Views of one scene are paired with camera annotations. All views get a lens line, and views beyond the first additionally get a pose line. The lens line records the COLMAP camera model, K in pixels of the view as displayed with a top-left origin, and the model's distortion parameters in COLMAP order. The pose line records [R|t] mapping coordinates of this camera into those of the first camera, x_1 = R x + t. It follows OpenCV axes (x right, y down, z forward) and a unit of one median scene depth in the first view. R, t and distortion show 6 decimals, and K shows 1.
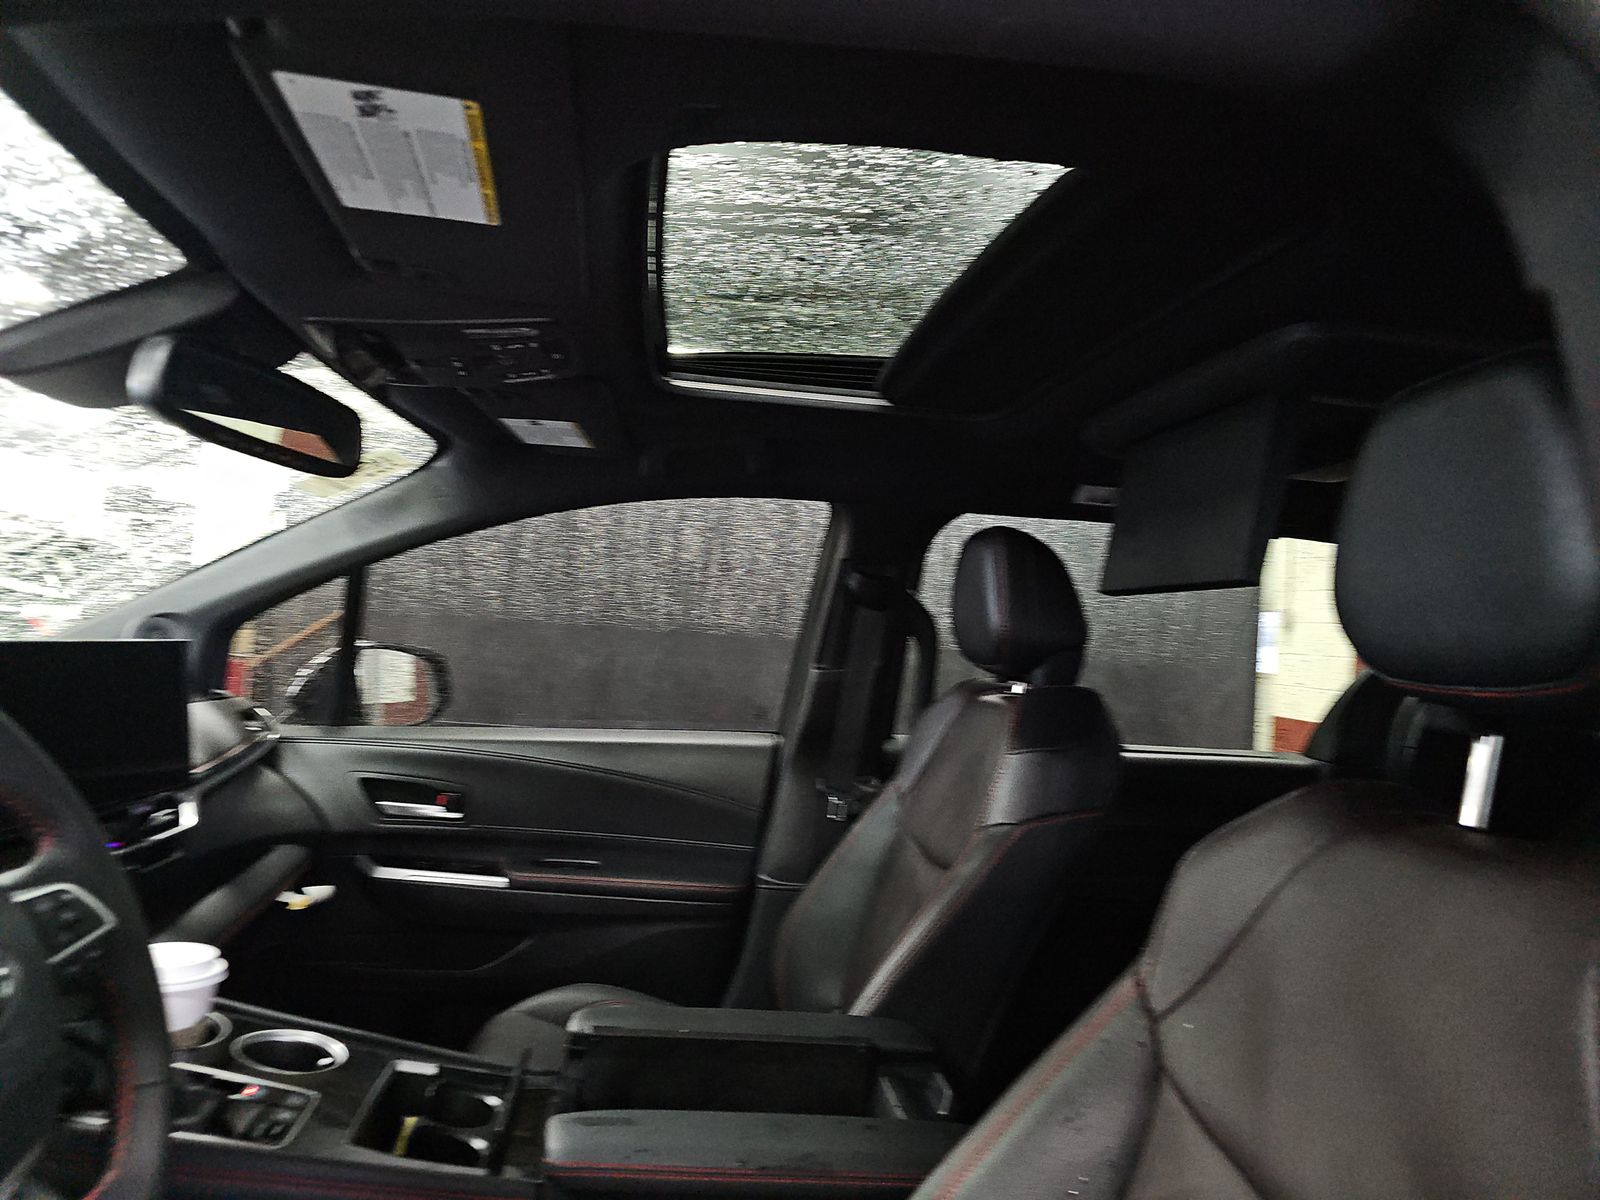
lens RADIAL K [[868.4, 0, 792.9], [0, 868.4, 591.1], [0, 0, 1]] dist [-0.035584, -0.001224]
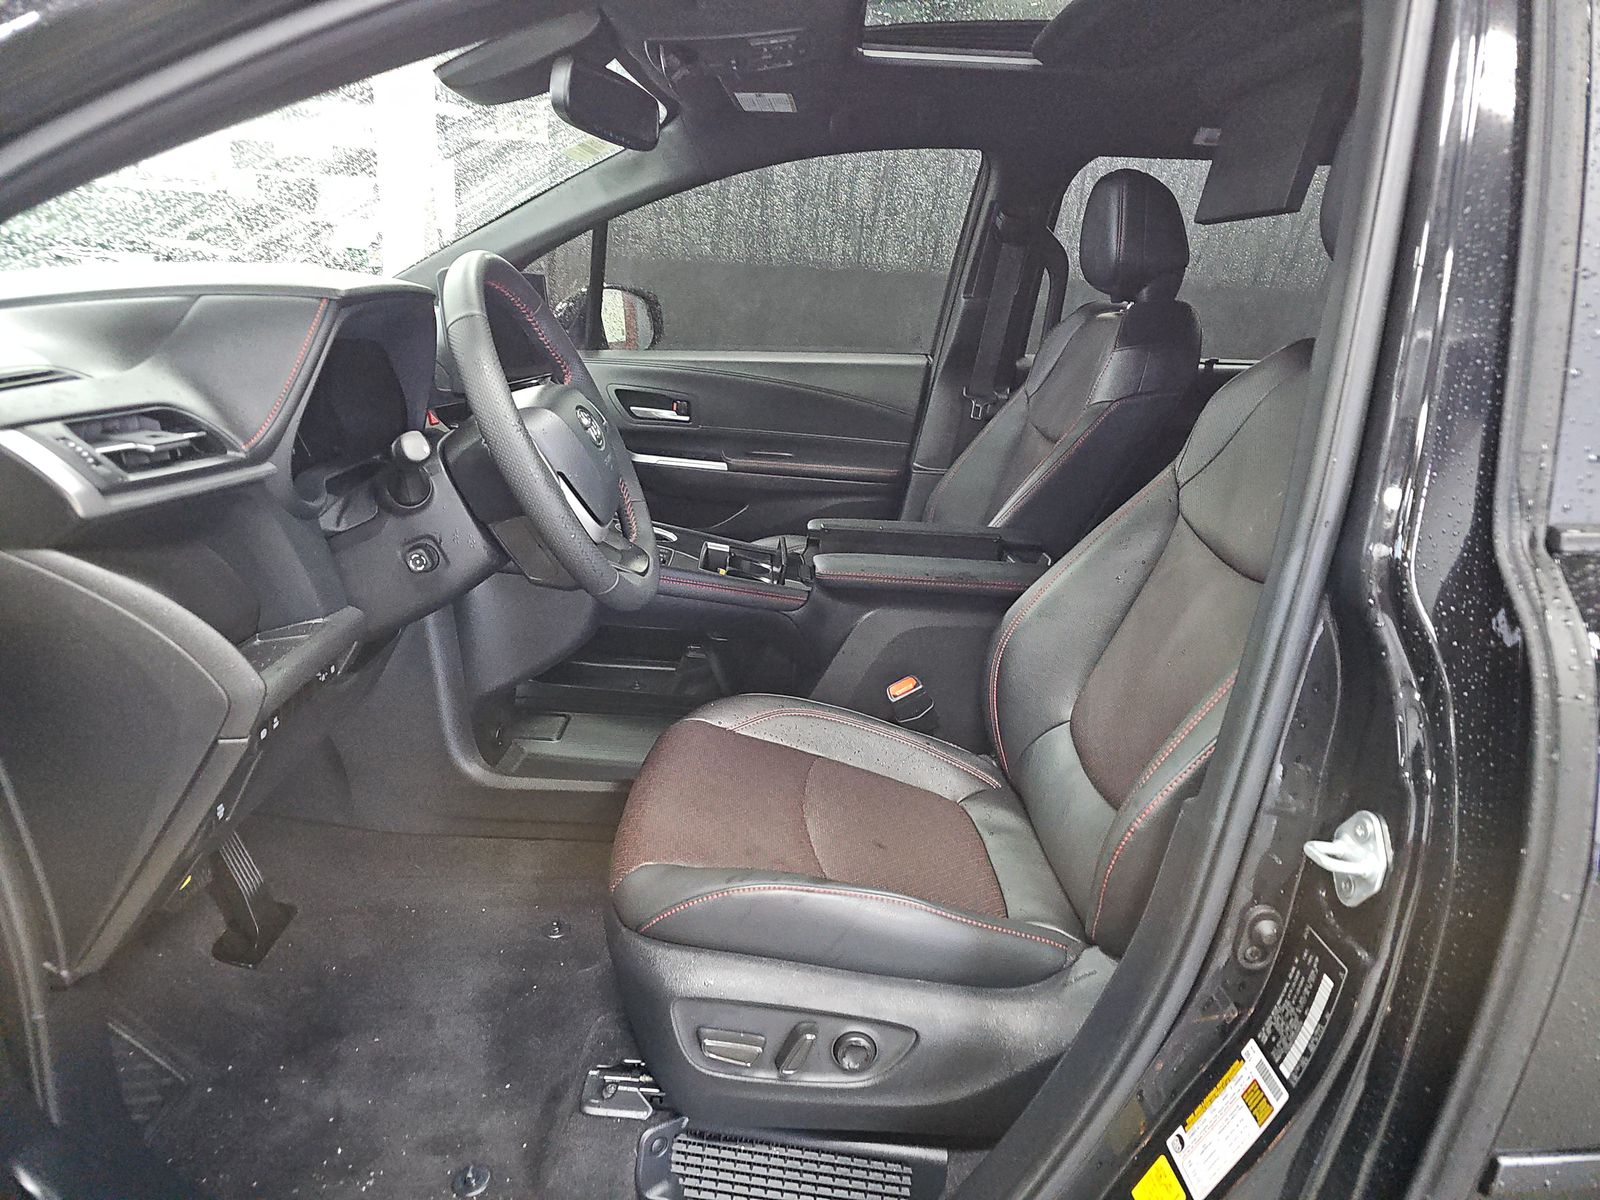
lens RADIAL K [[868.4, 0, 792.9], [0, 868.4, 591.1], [0, 0, 1]] dist [-0.035584, -0.001224]
pose [[0.991769, 0.020046, -0.126458, -0.055177], [0.028622, 0.927963, 0.371572, 0.013659], [0.124797, -0.372133, 0.919751, -0.341805]]
